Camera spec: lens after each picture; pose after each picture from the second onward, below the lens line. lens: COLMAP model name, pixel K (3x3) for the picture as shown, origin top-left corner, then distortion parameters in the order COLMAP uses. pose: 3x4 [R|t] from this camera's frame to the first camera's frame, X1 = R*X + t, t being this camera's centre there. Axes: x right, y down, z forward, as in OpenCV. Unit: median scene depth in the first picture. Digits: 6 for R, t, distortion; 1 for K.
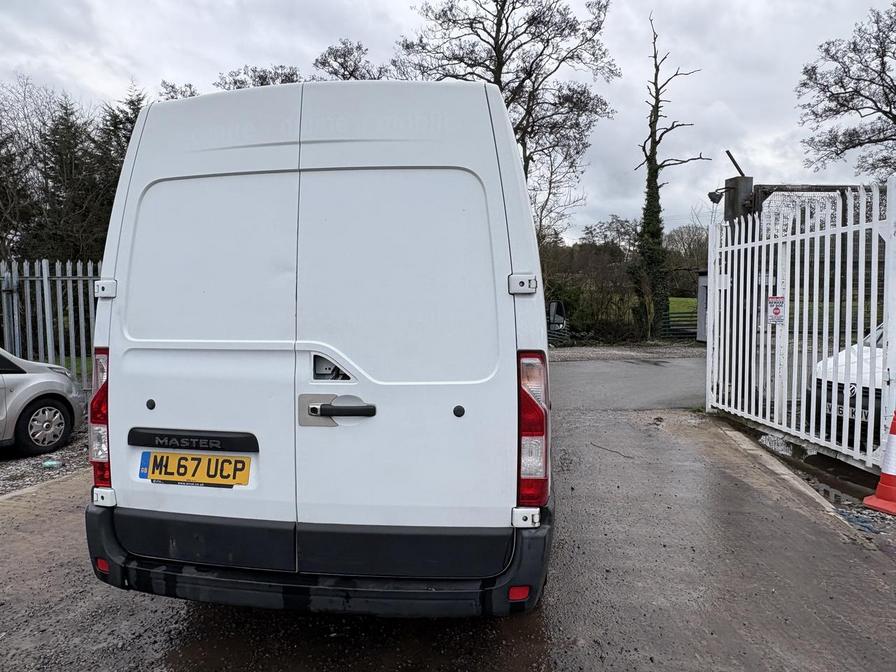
lens RADIAL K [[588.6, 0, 451.6], [0, 588.6, 336.0], [0, 0, 1]] dist [0.001062, 0.000650]
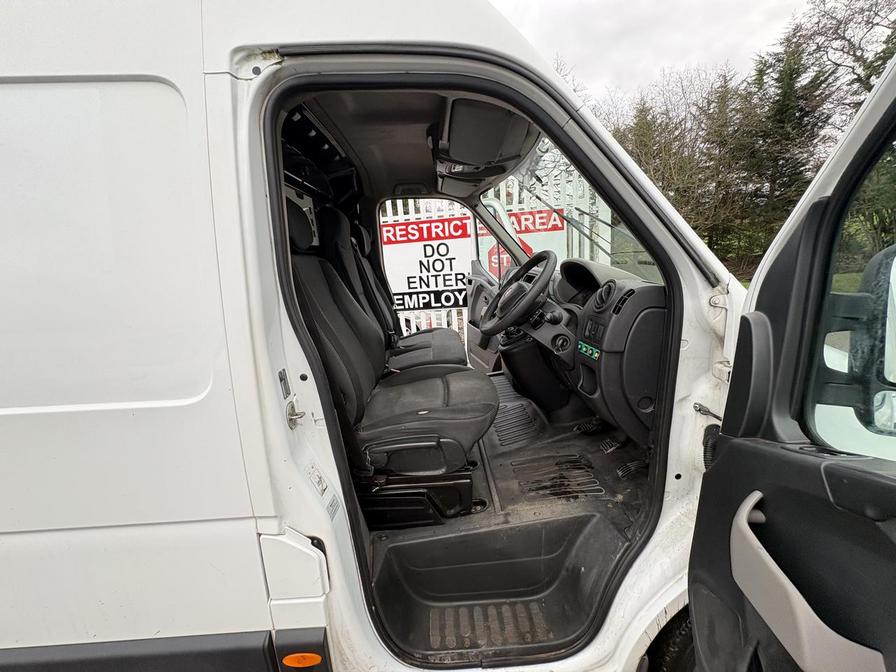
lens RADIAL K [[356.6, 0, 447.3], [0, 356.6, 336.0], [0, 0, 1]] dist [-0.002421, 0.000479]
pose [[0.192958, 0.209704, -0.958536, 0.680215], [0.006431, 0.976604, 0.214952, -0.161783], [0.981186, -0.047641, 0.187095, 2.566344]]
